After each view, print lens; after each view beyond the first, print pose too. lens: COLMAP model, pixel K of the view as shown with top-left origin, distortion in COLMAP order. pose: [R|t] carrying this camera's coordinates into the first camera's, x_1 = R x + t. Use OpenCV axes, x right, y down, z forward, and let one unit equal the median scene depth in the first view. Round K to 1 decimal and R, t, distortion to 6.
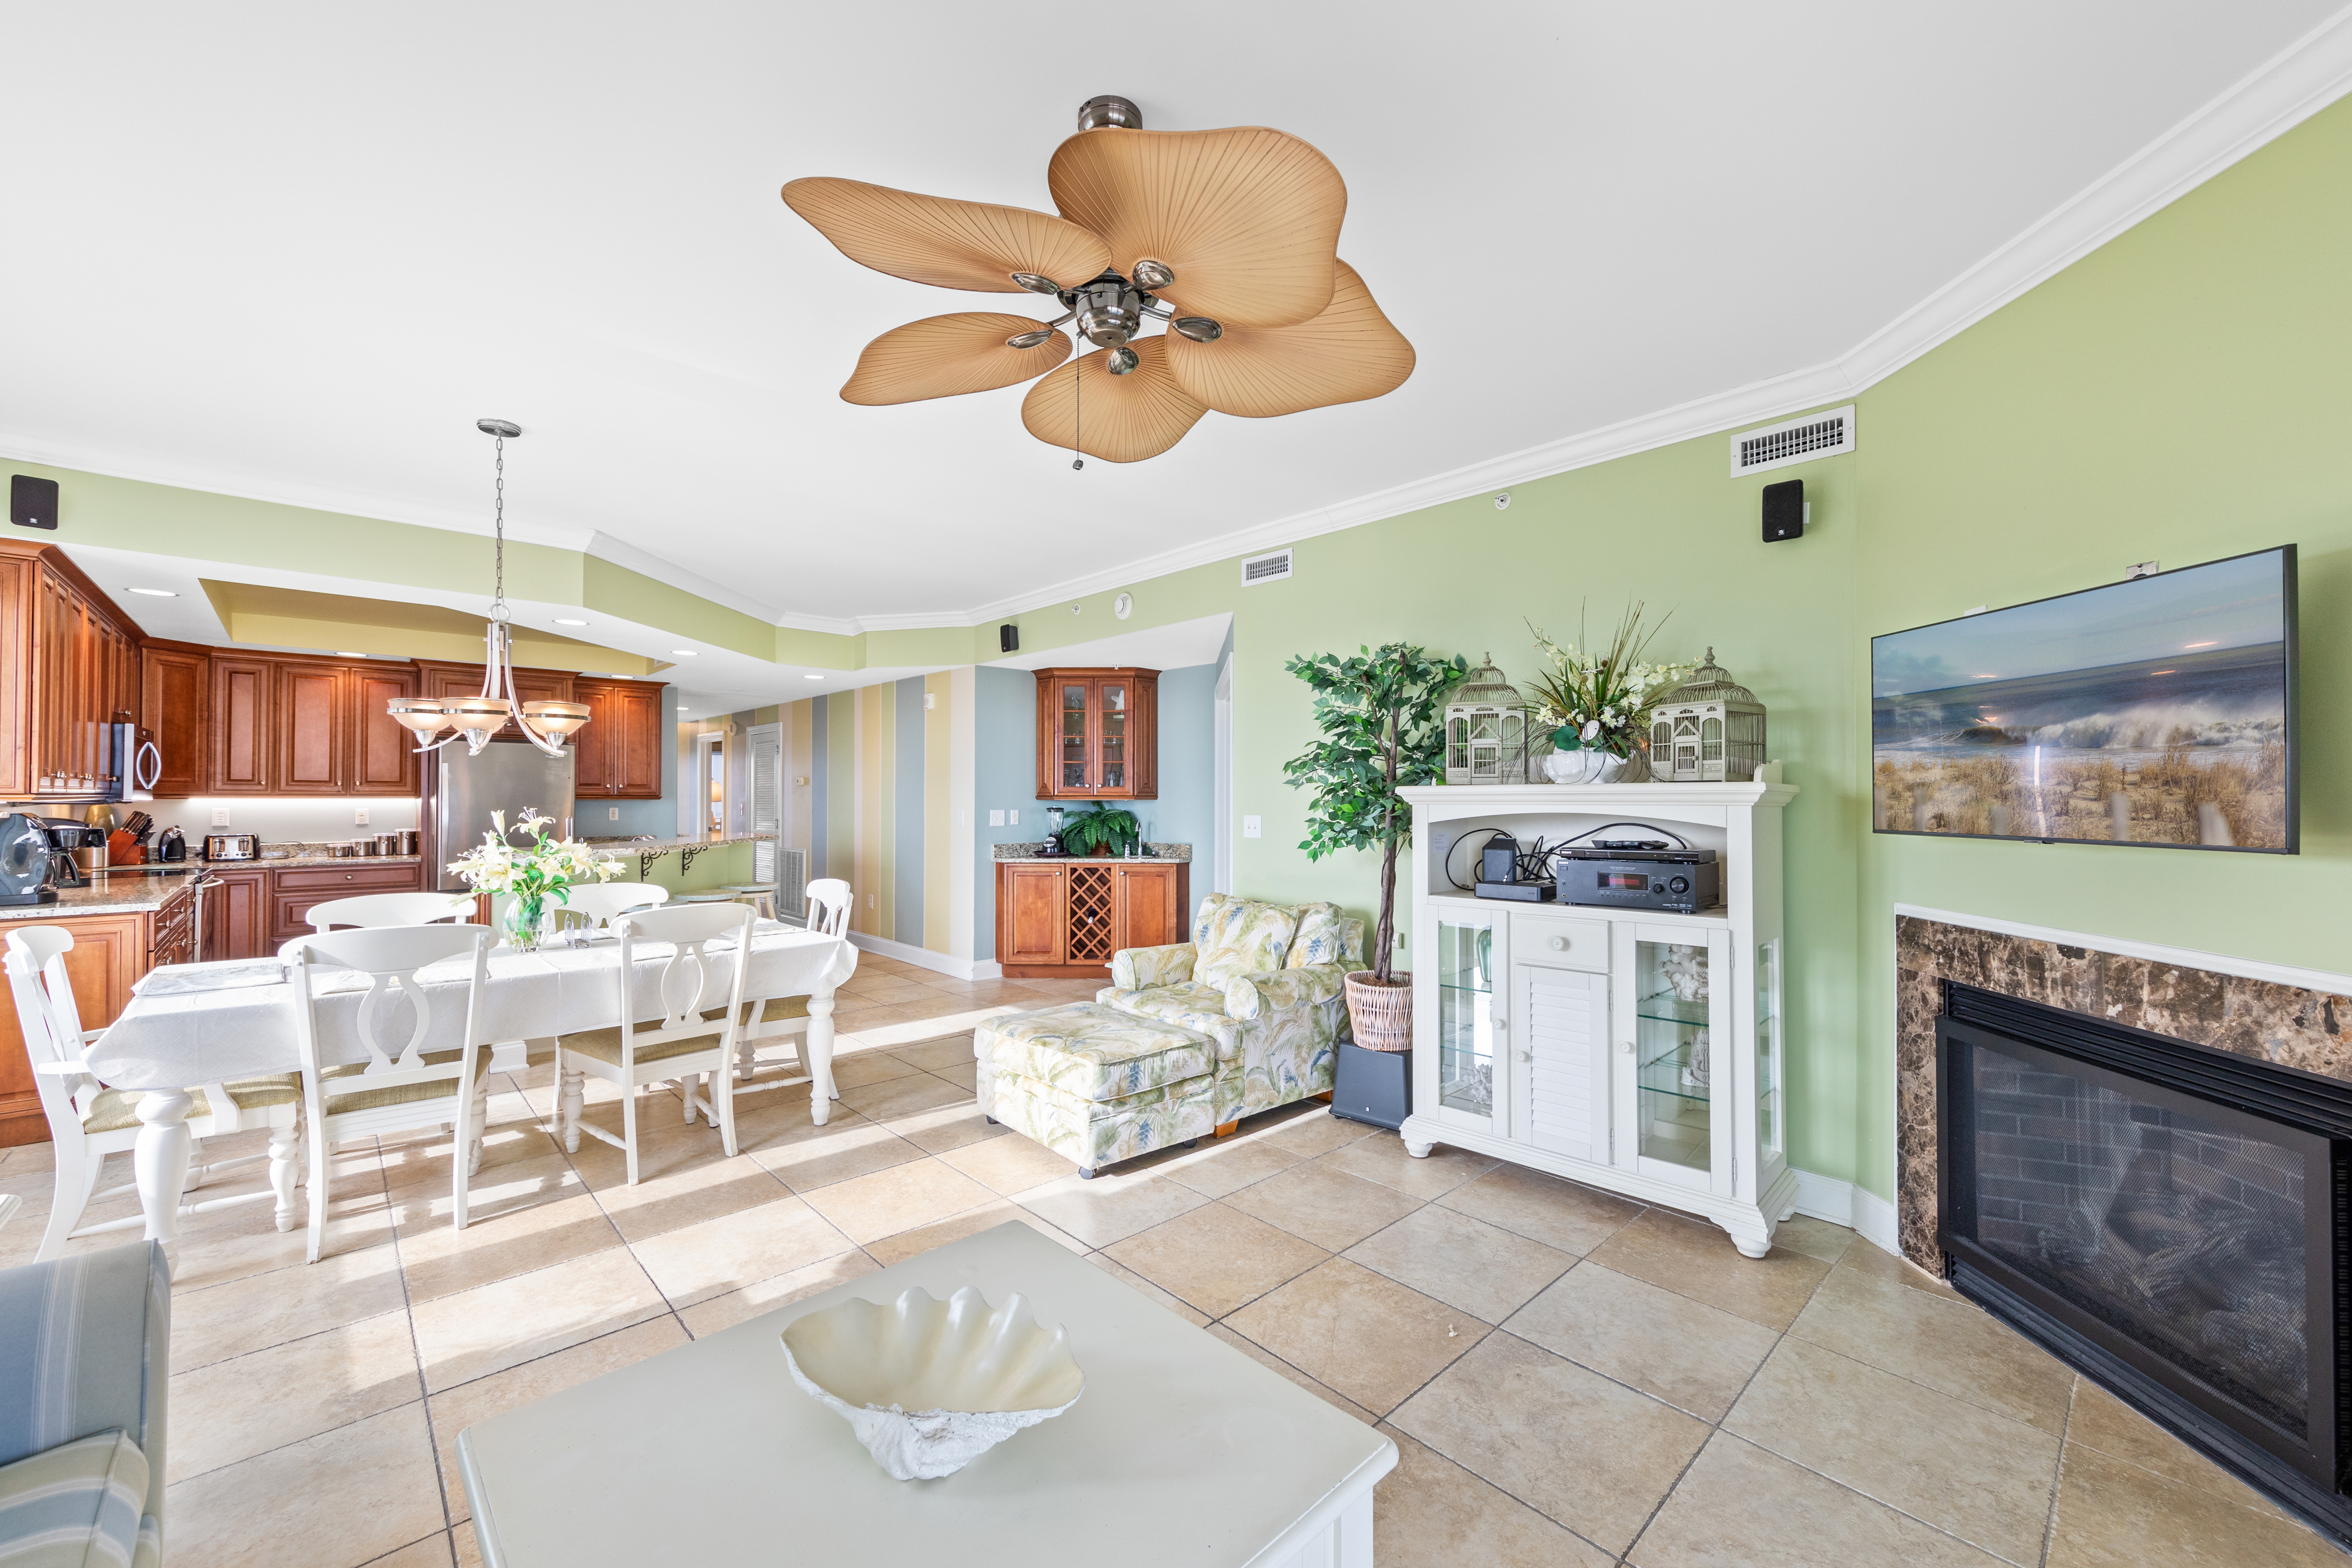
lens RADIAL K [[938.0, 0, 1184.3], [0, 938.0, 792.1], [0, 0, 1]] dist [0.008298, -0.001090]
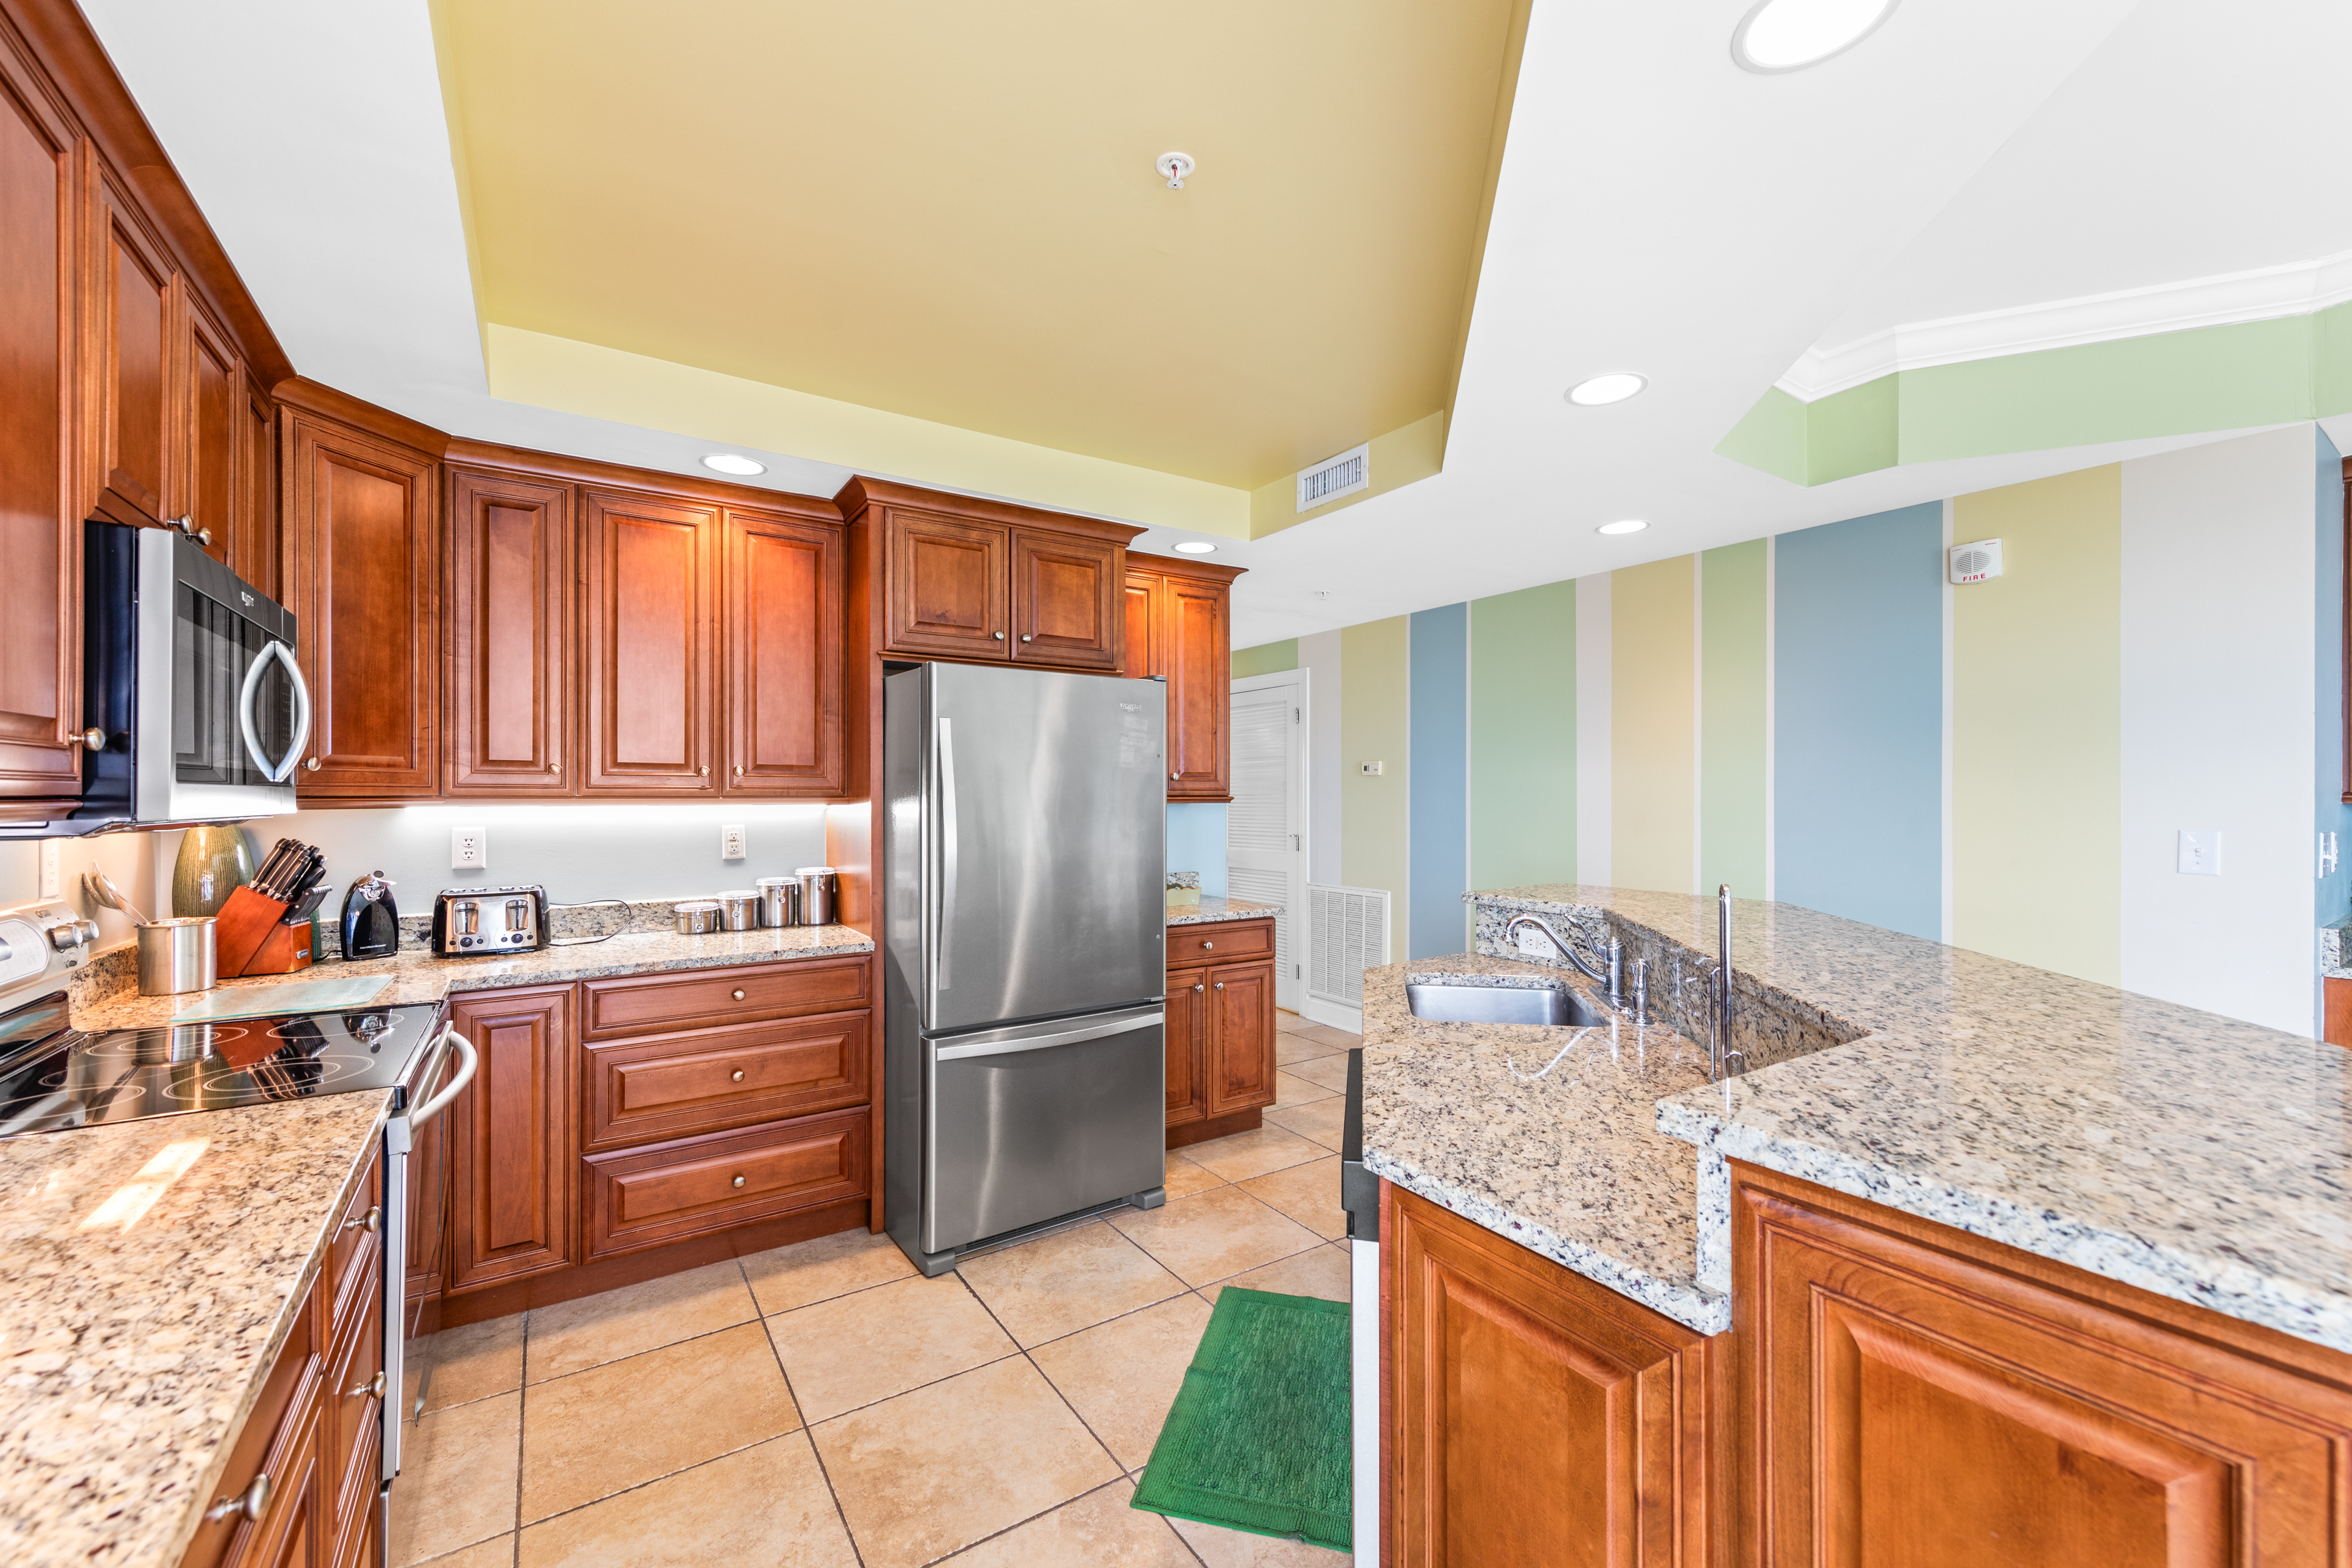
lens RADIAL K [[938.0, 0, 1184.8], [0, 938.0, 796.1], [0, 0, 1]] dist [0.008298, -0.001090]
pose [[0.987817, -0.002070, -0.155603, -0.650042], [0.003171, 0.999972, 0.006824, 0.000453], [0.155585, -0.007234, 0.987796, 0.645864]]
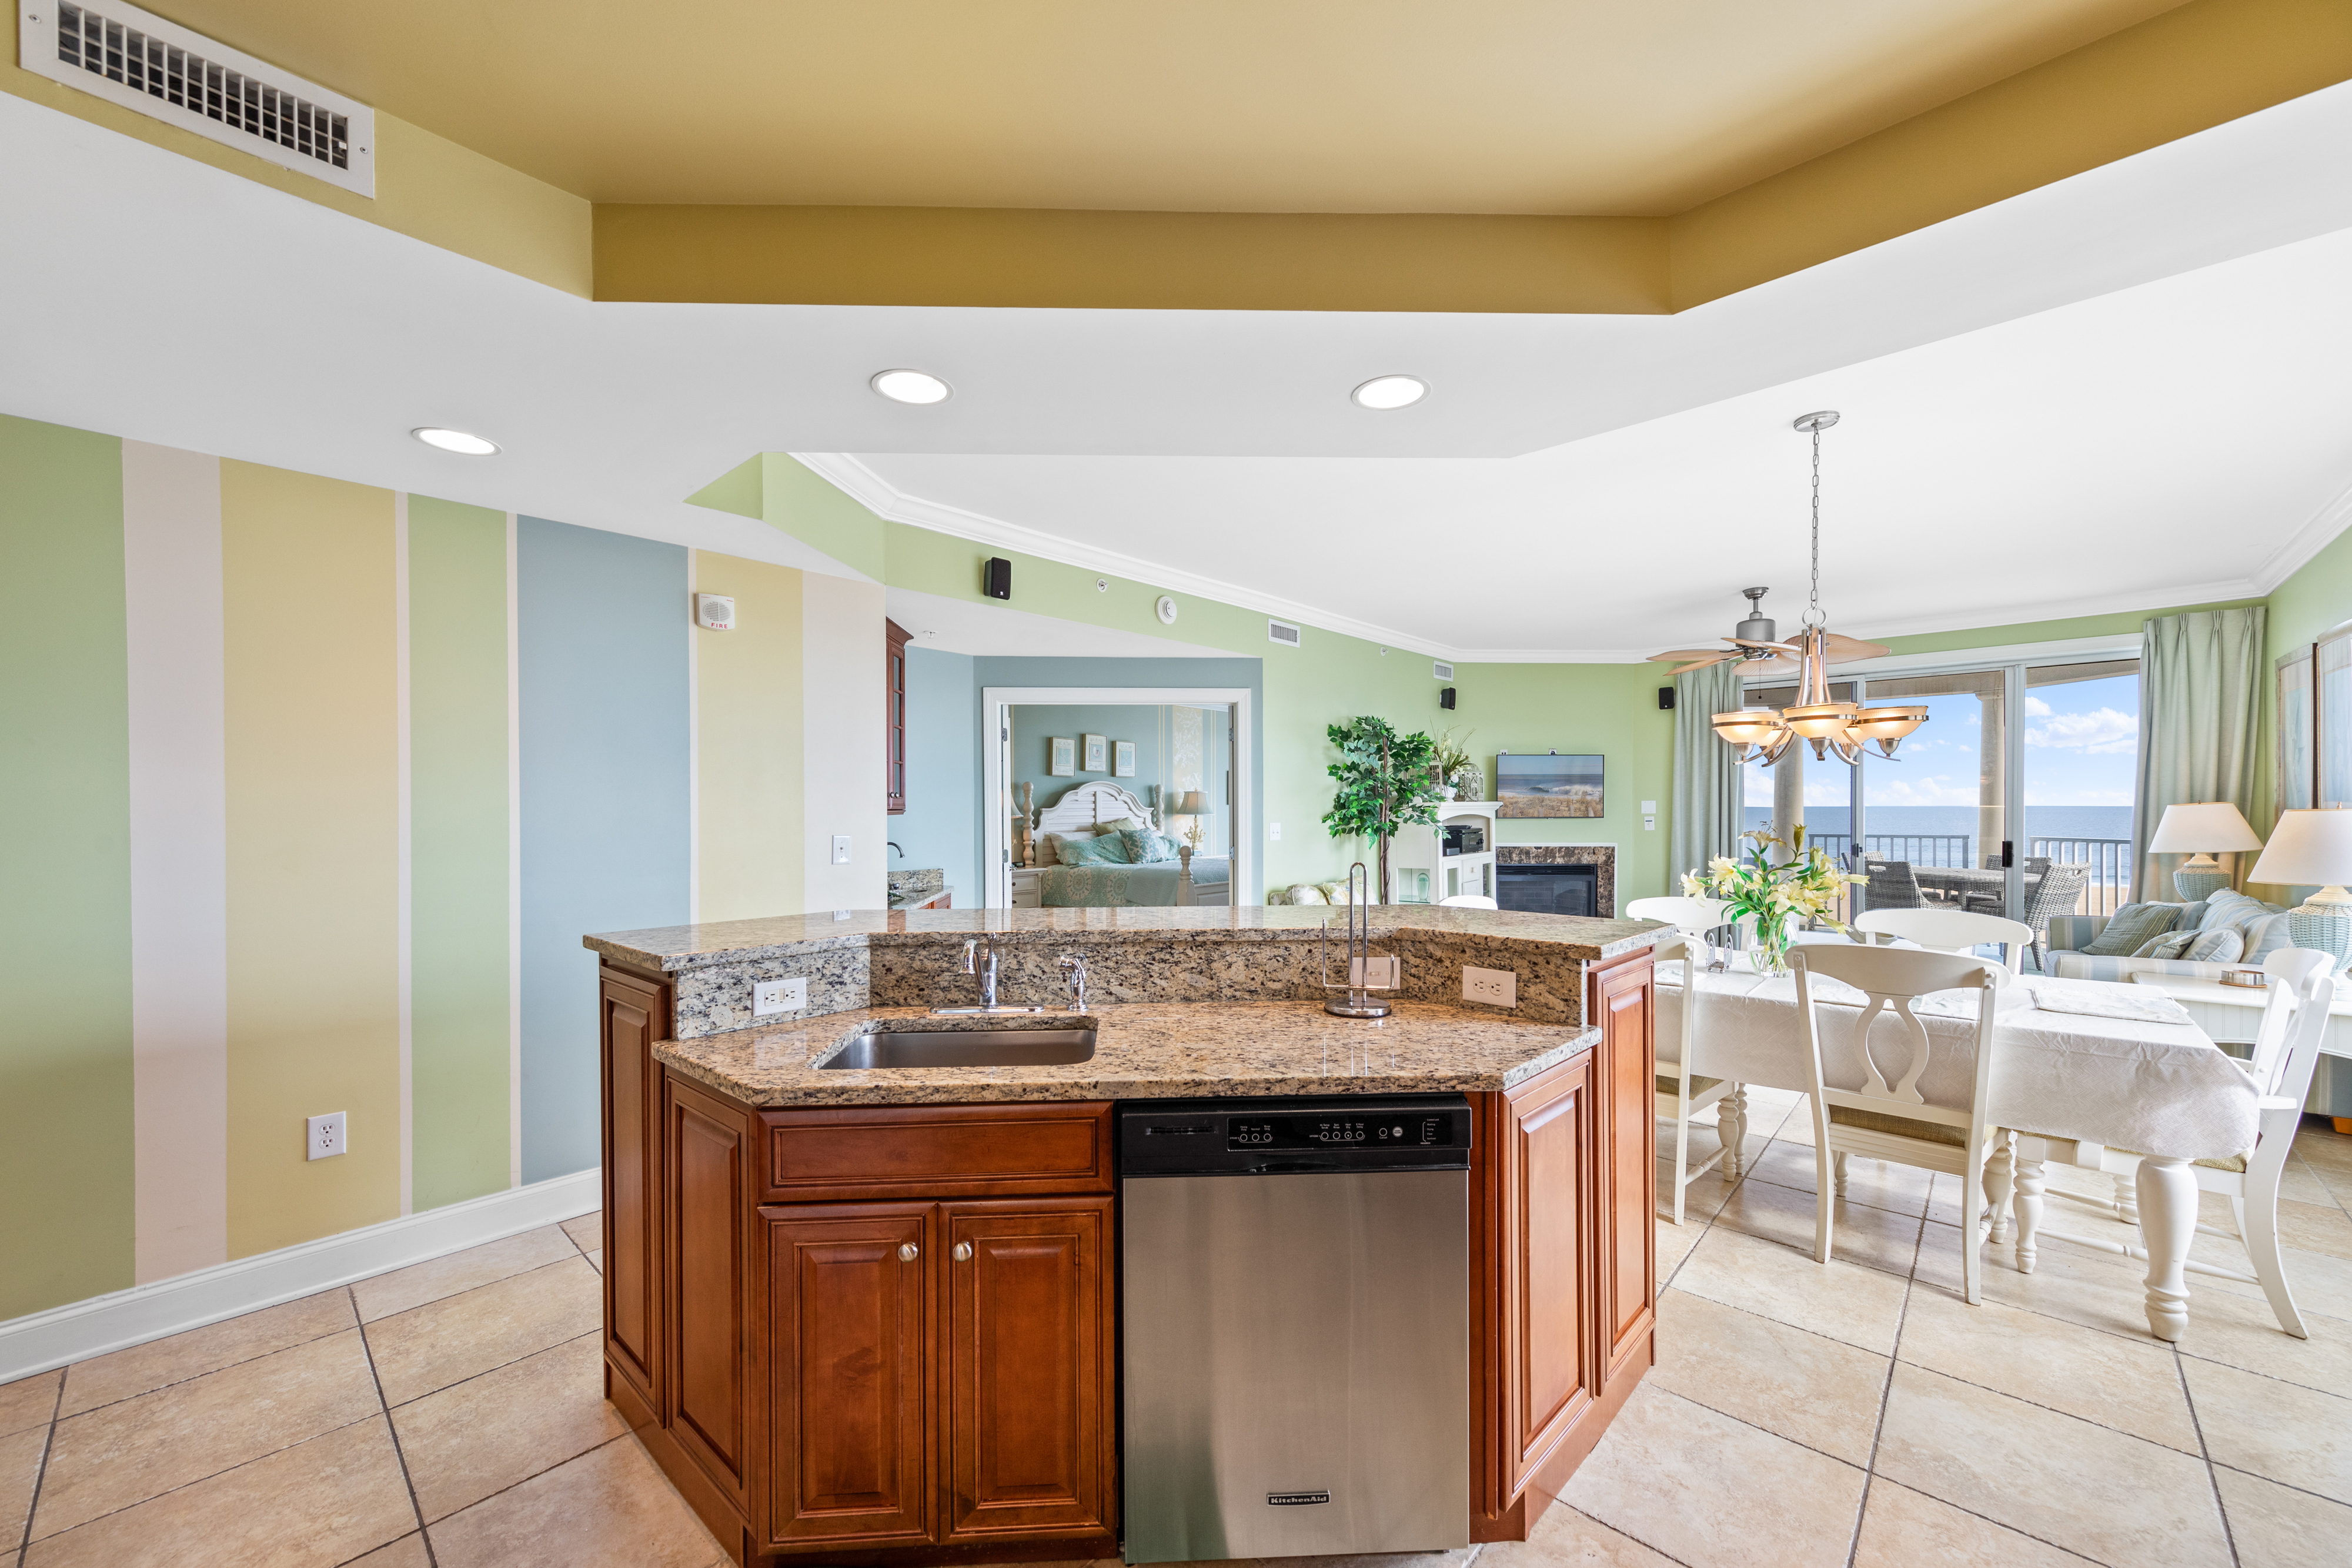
lens RADIAL K [[875.5, 0, 1174.4], [0, 875.5, 842.2], [0, 0, 1]] dist [0.006993, -0.001097]
pose [[-0.063851, -0.039038, 0.997196, -0.878045], [0.001879, 0.999228, 0.039238, 0.002466], [-0.997958, 0.004379, -0.063728, 0.957340]]
